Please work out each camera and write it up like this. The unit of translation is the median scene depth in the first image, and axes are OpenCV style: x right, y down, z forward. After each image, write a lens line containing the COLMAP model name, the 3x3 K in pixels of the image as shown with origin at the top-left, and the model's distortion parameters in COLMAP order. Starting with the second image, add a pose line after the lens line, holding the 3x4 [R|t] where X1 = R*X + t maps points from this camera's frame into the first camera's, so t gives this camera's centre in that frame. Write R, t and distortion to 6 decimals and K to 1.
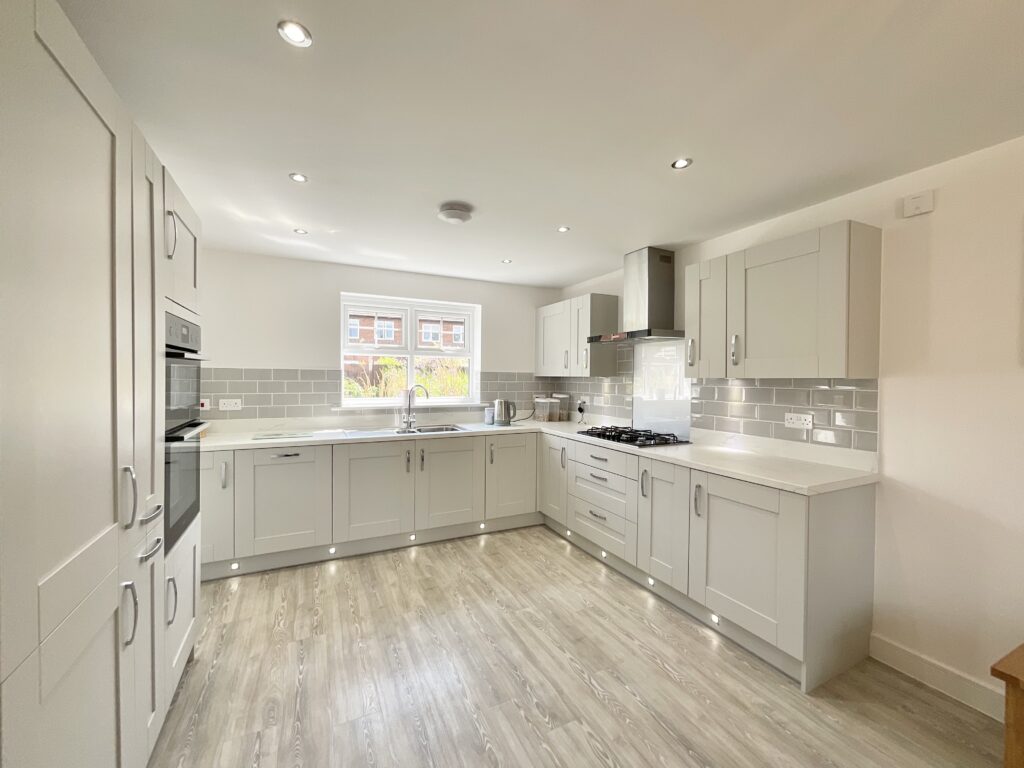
lens RADIAL K [[418.2, 0, 509.7], [0, 418.2, 381.5], [0, 0, 1]] dist [-0.002841, 0.000874]
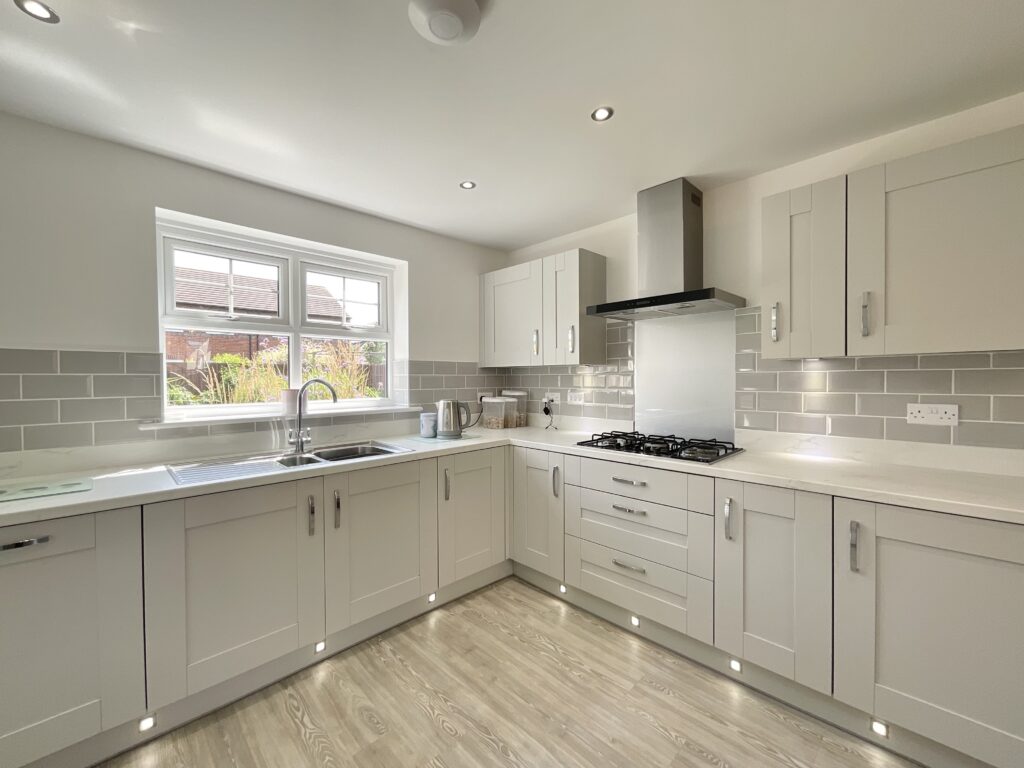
lens RADIAL K [[418.2, 0, 514.2], [0, 418.2, 384.3], [0, 0, 1]] dist [-0.002841, 0.000874]
pose [[0.949430, -0.020531, 0.313305, -0.154097], [0.018989, 0.999788, 0.007972, 0.016520], [-0.313403, -0.001620, 0.949619, 0.382970]]
